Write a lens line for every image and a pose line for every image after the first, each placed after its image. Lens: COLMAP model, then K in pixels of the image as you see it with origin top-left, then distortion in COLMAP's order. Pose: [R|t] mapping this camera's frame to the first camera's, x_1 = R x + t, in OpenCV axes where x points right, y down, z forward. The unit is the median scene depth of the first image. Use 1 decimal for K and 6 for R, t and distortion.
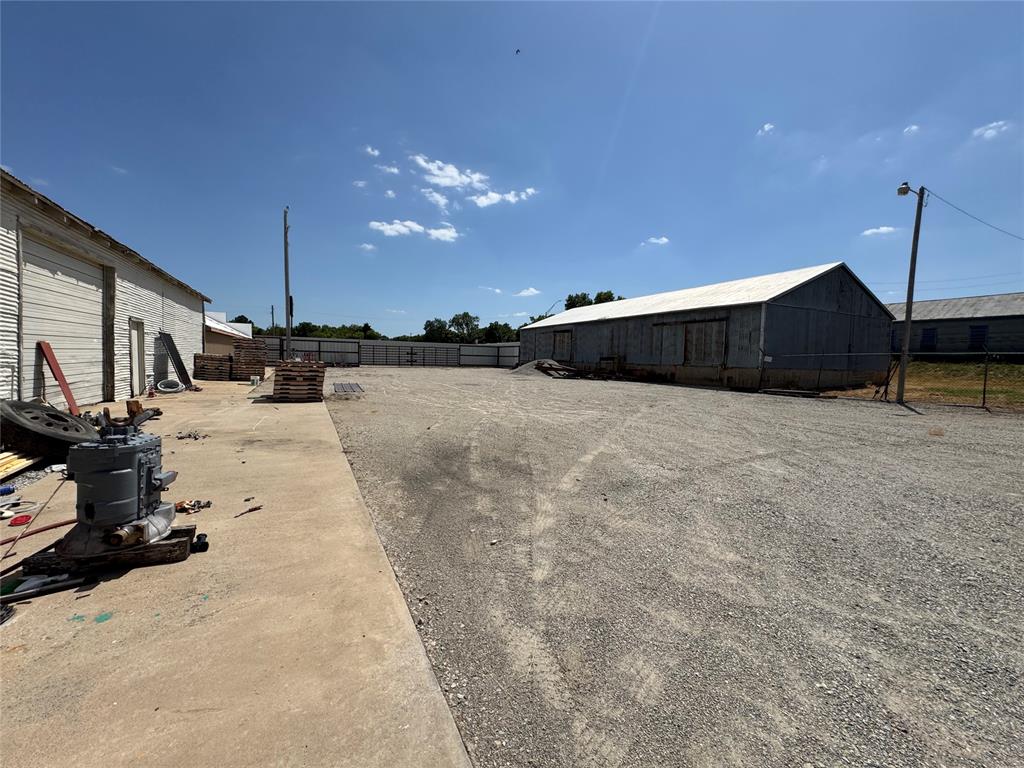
lens RADIAL K [[409.3, 0, 513.7], [0, 409.3, 382.1], [0, 0, 1]] dist [-0.001894, 0.000398]
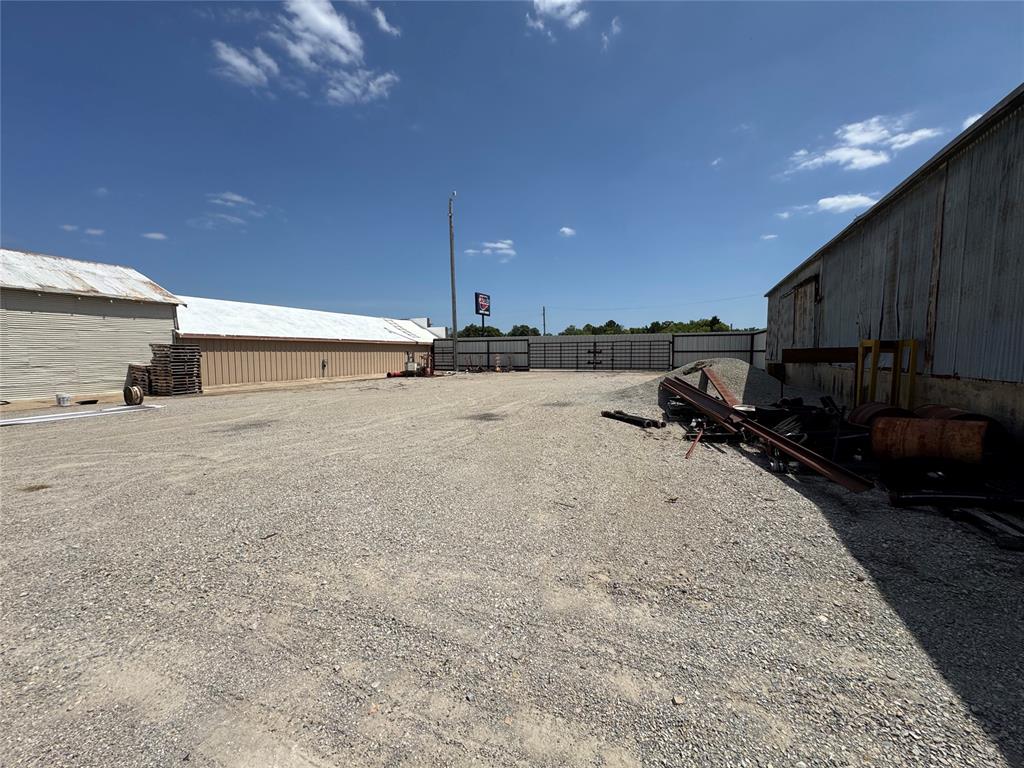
lens RADIAL K [[409.3, 0, 513.7], [0, 409.3, 382.1], [0, 0, 1]] dist [-0.001894, 0.000398]
pose [[0.639600, 0.025446, -0.768287, 0.209701], [-0.021450, 0.999654, 0.015252, -0.027205], [0.768409, 0.006724, 0.639924, 0.475091]]
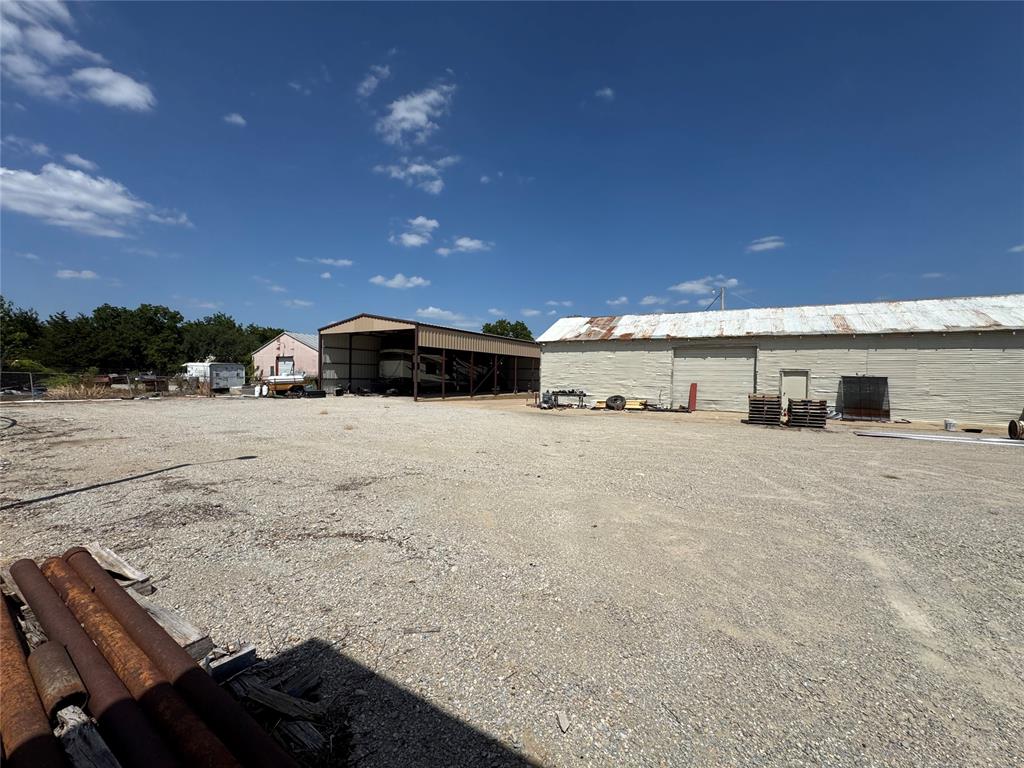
lens RADIAL K [[409.3, 0, 513.7], [0, 409.3, 382.1], [0, 0, 1]] dist [-0.001894, 0.000398]
pose [[-0.839575, -0.032257, -0.542286, 0.263554], [-0.070699, 0.996234, 0.050199, -0.029999], [0.538624, 0.080485, -0.838693, 0.500666]]
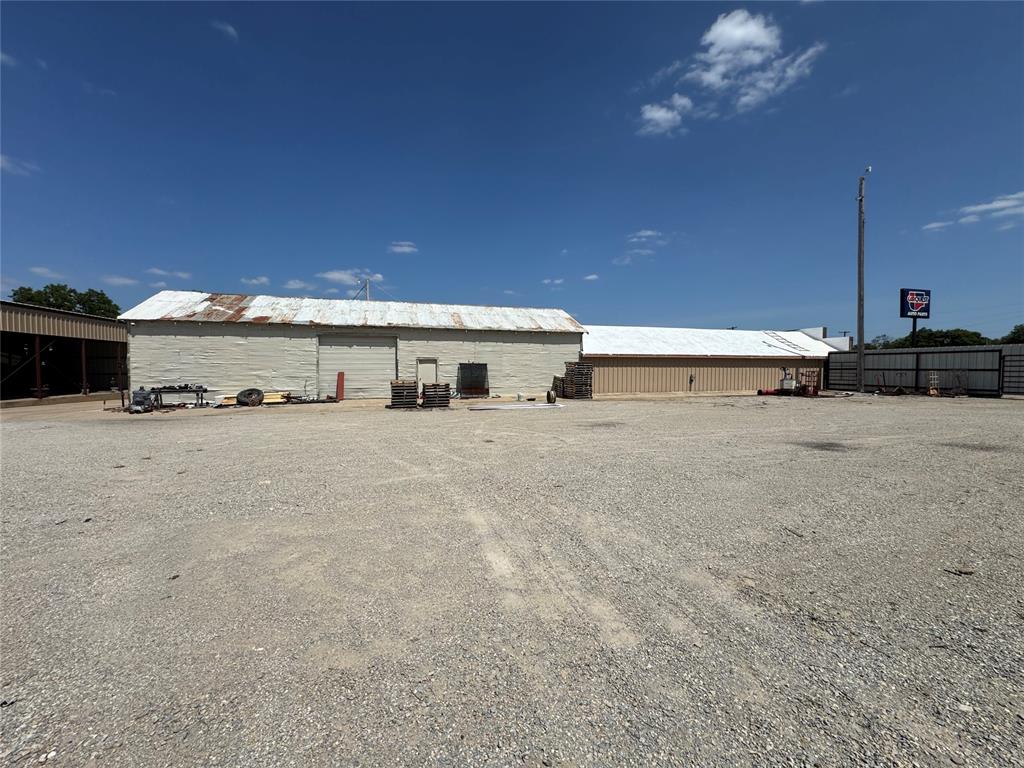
lens RADIAL K [[409.3, 0, 513.7], [0, 409.3, 382.1], [0, 0, 1]] dist [-0.001894, 0.000398]
pose [[-0.194307, 0.007961, -0.980909, 0.247766], [-0.060970, 0.997936, 0.020176, -0.029608], [0.979044, 0.063726, -0.193420, 0.498465]]
